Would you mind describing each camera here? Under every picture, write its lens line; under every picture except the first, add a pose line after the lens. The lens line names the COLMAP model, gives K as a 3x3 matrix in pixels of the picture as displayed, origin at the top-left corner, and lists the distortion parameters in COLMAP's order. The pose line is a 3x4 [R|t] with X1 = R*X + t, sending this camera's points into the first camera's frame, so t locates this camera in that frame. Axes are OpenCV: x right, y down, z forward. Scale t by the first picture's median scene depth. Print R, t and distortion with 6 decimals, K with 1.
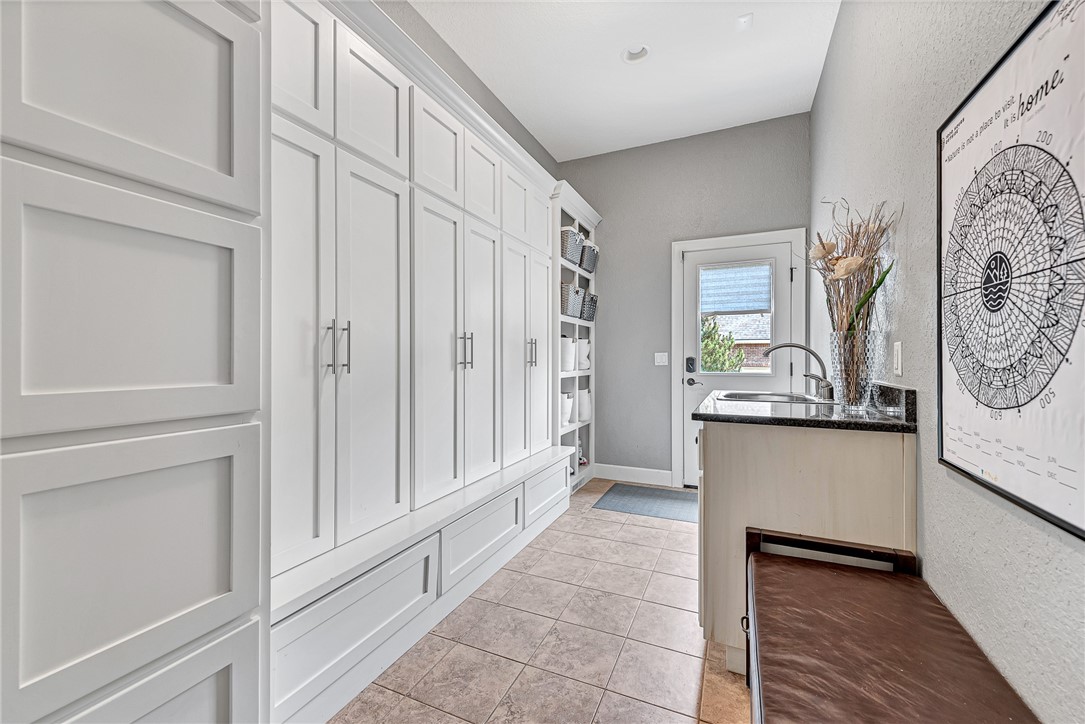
lens RADIAL K [[438.8, 0, 541.9], [0, 438.8, 359.6], [0, 0, 1]] dist [0.014388, -0.003864]
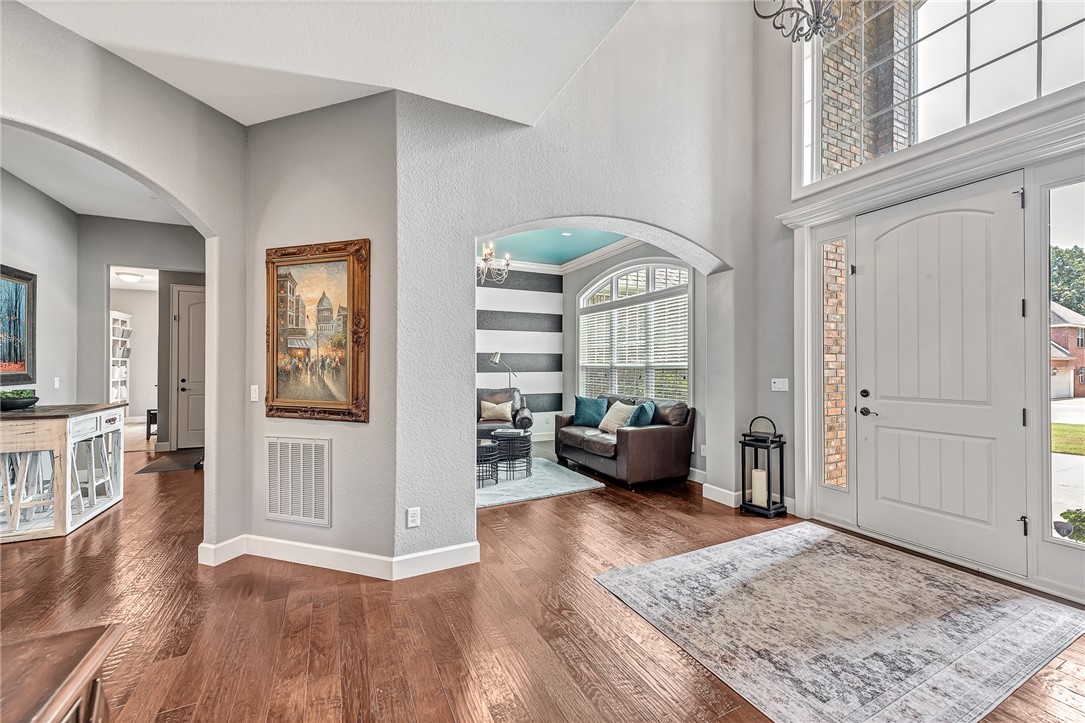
lens RADIAL K [[438.8, 0, 545.7], [0, 438.8, 362.7], [0, 0, 1]] dist [0.014388, -0.003864]
pose [[0.628753, 0.007111, 0.777573, -0.353617], [-0.000546, 0.999962, -0.008703, -0.042962], [-0.777605, 0.005047, 0.628733, -2.451820]]
